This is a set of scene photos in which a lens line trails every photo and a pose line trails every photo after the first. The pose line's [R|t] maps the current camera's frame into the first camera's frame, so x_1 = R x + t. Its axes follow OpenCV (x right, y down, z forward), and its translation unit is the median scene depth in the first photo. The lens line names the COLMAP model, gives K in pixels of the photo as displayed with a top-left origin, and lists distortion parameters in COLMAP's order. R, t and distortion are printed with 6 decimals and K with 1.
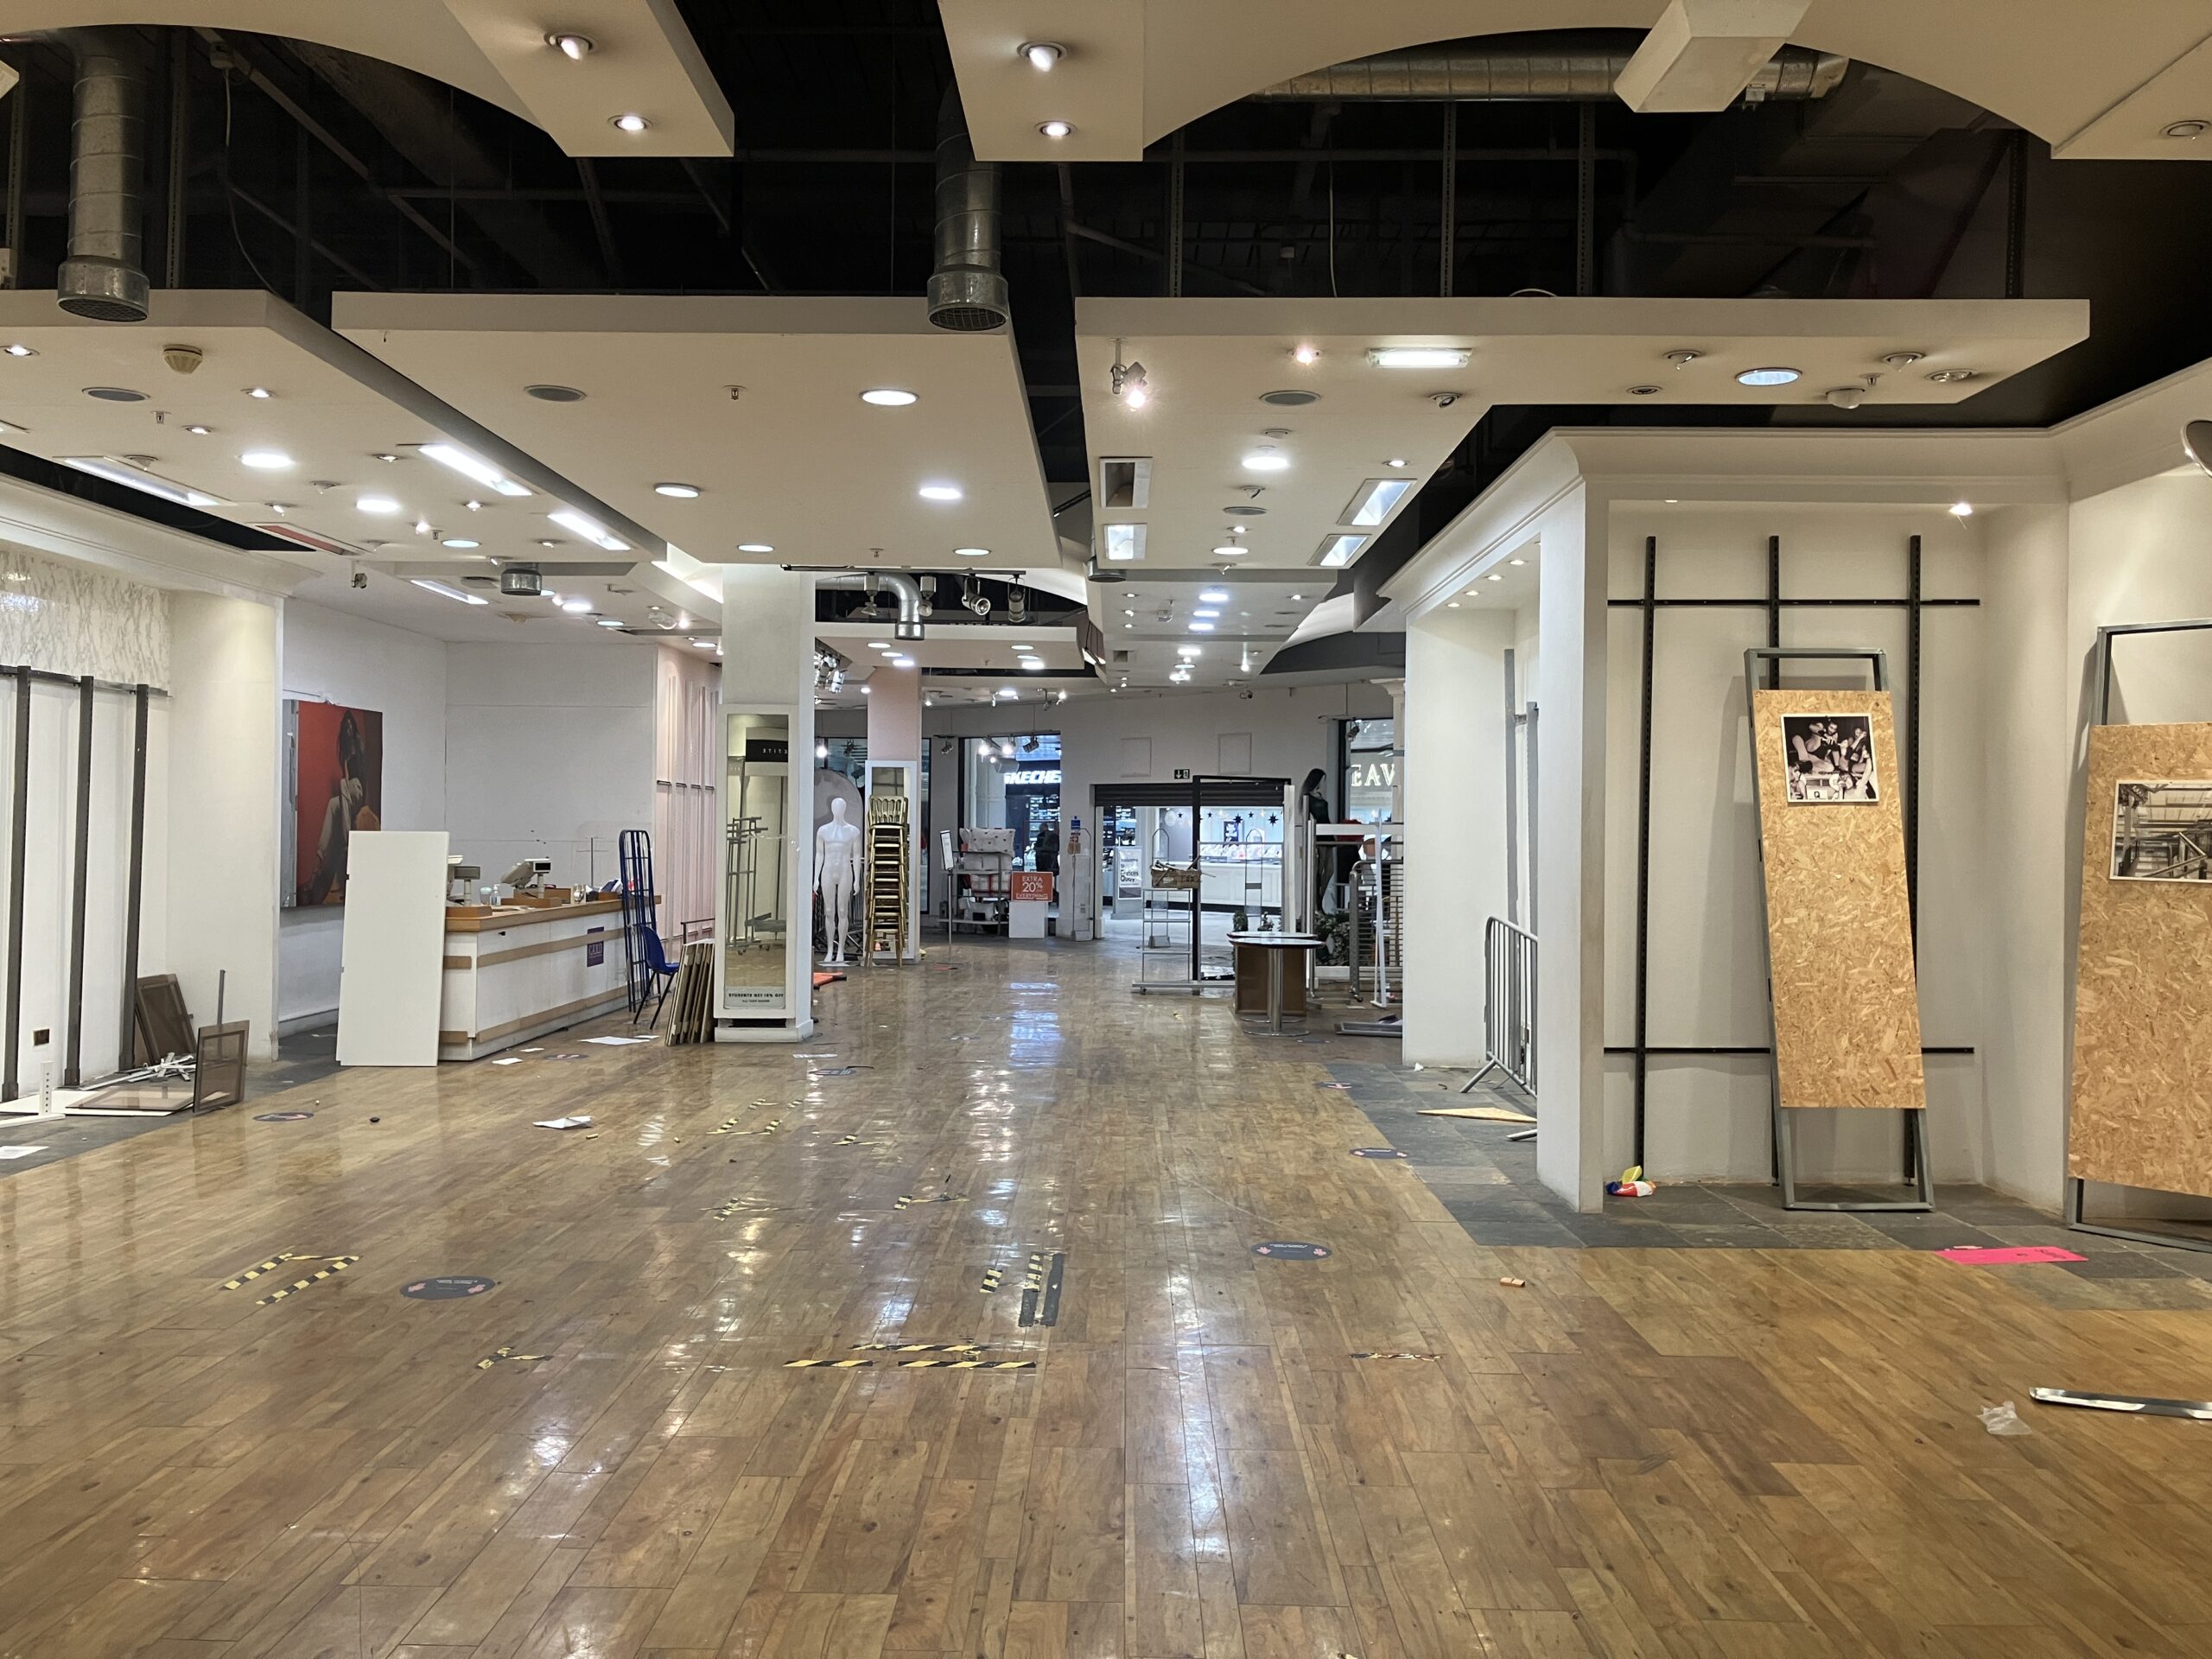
lens RADIAL K [[1786.9, 0, 1106.7], [0, 1786.9, 743.6], [0, 0, 1]] dist [0.118124, -0.214660]
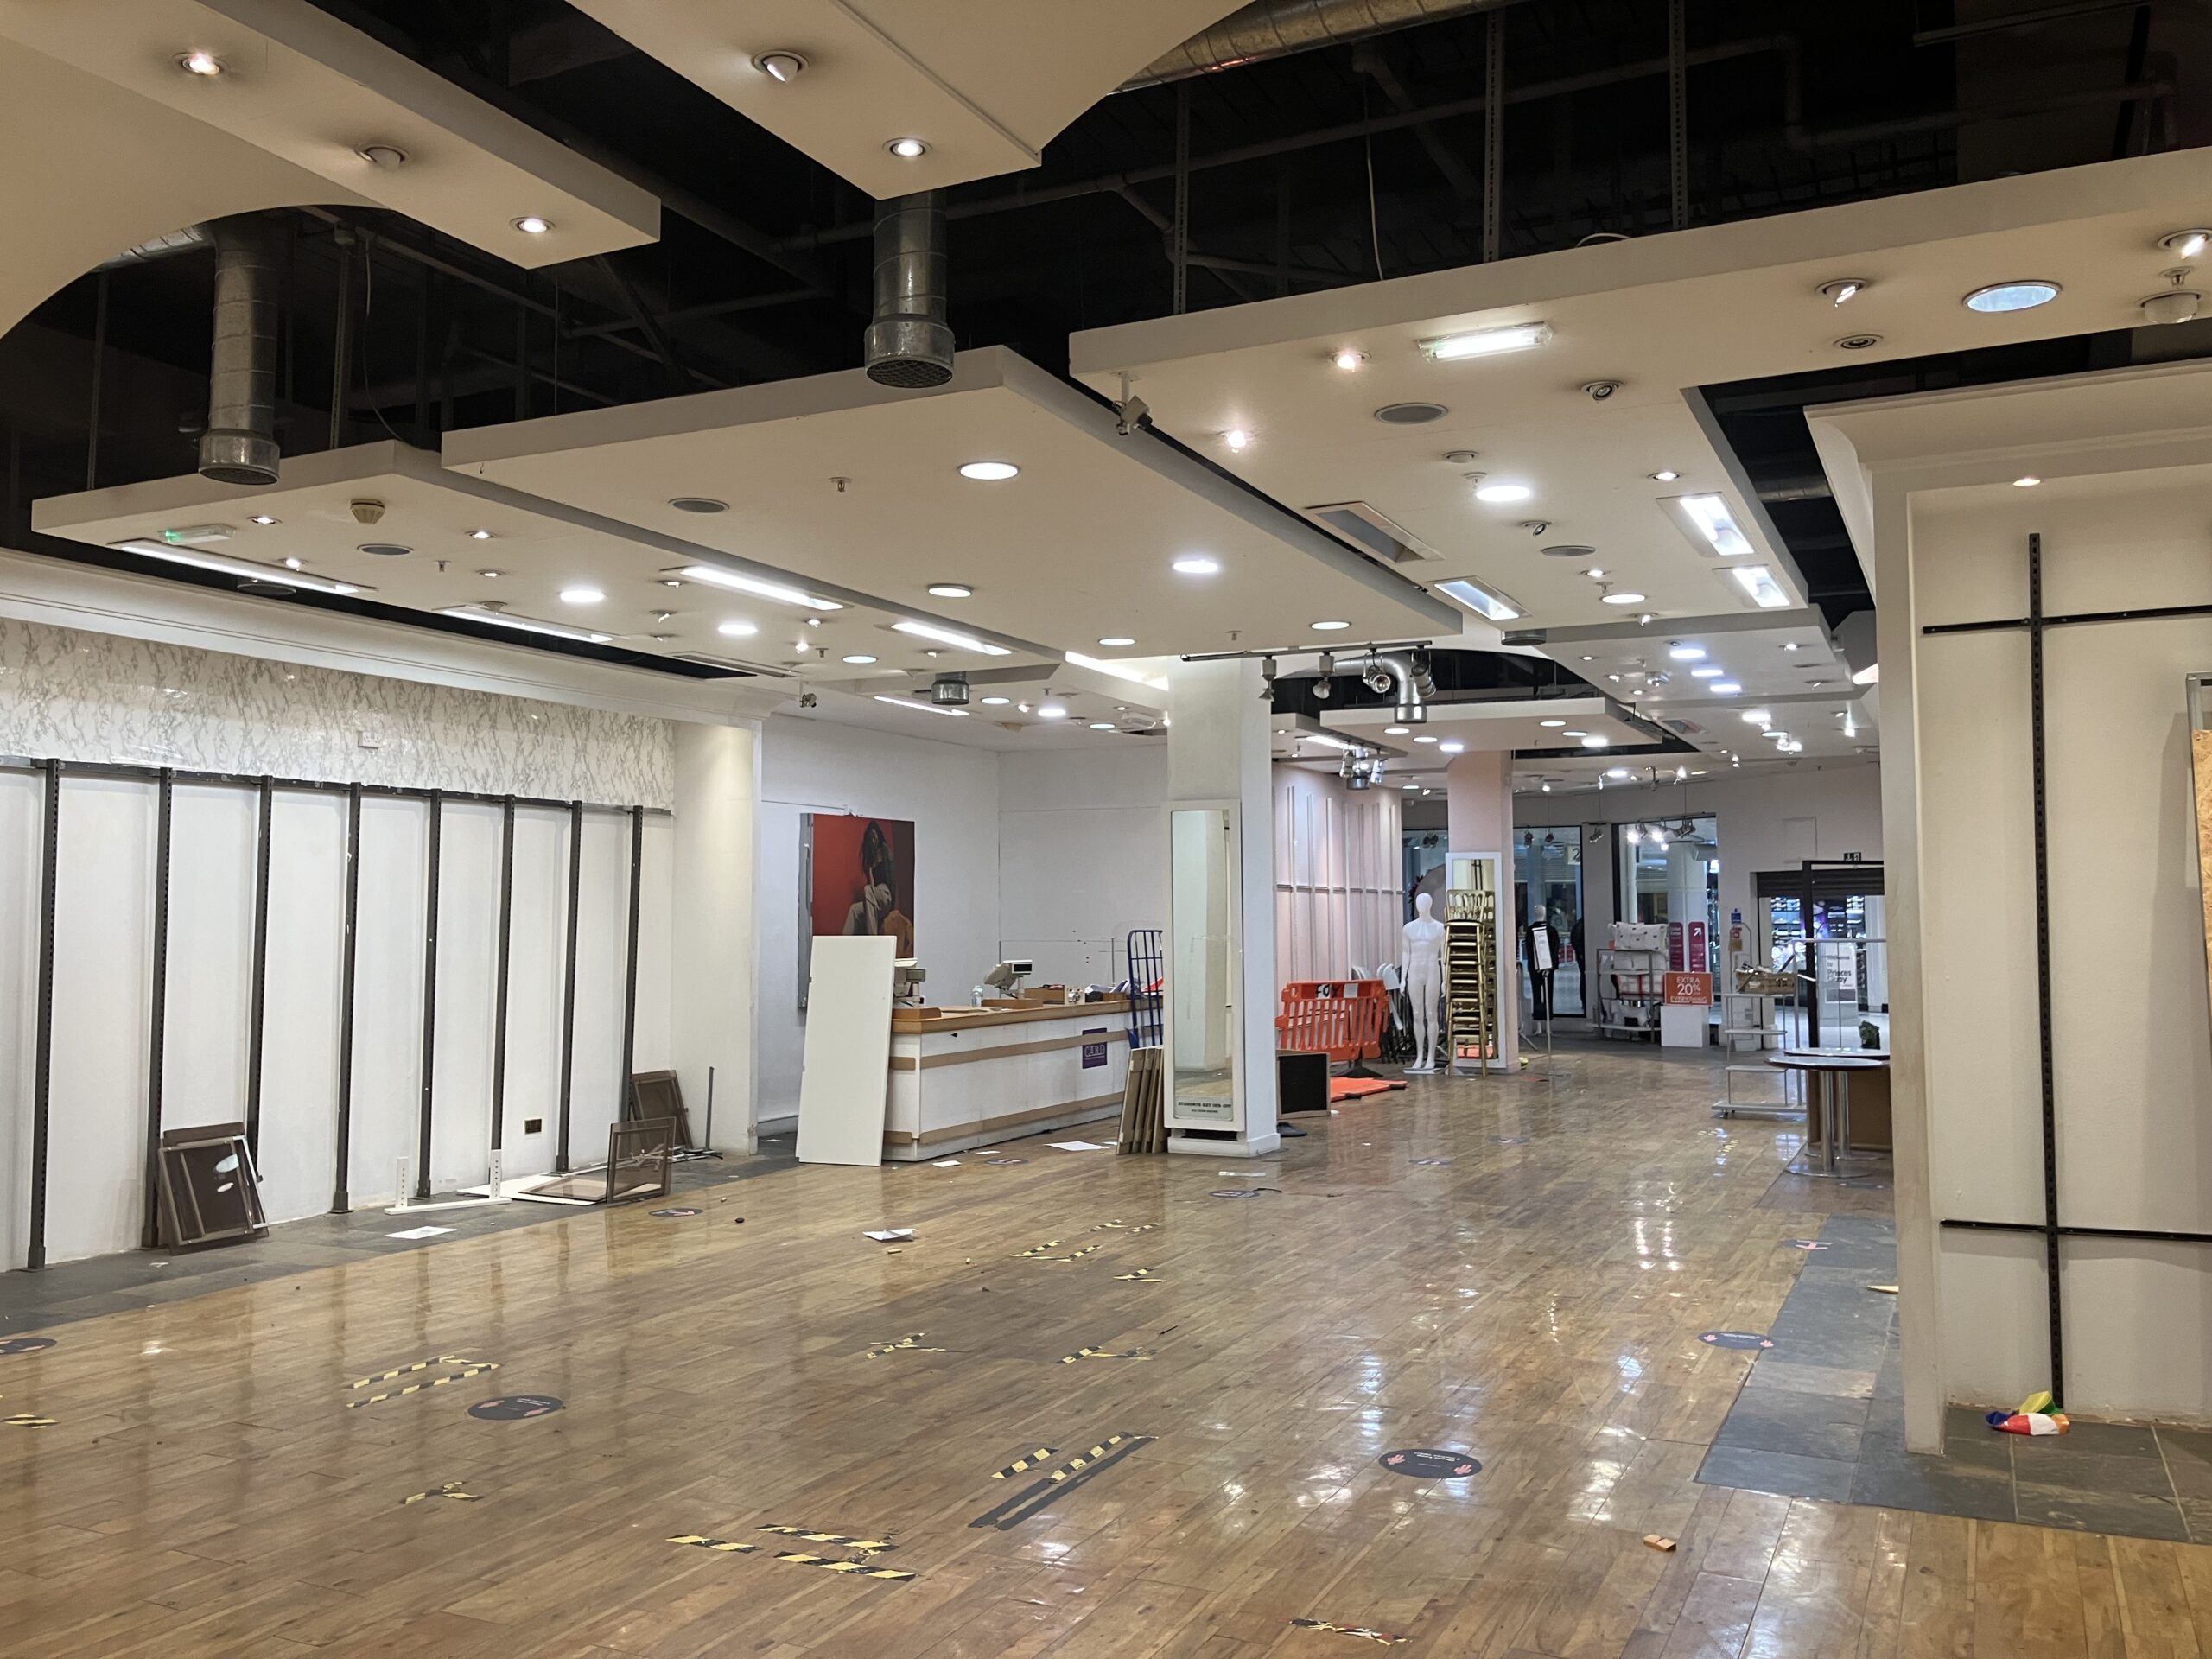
lens RADIAL K [[1800.9, 0, 1108.7], [0, 1800.9, 728.3], [0, 0, 1]] dist [0.070010, -0.074102]
pose [[0.904825, -0.057081, -0.421941, 0.199456], [0.031768, 0.997261, -0.066787, 0.003311], [0.424598, 0.047027, 0.904160, 0.116317]]
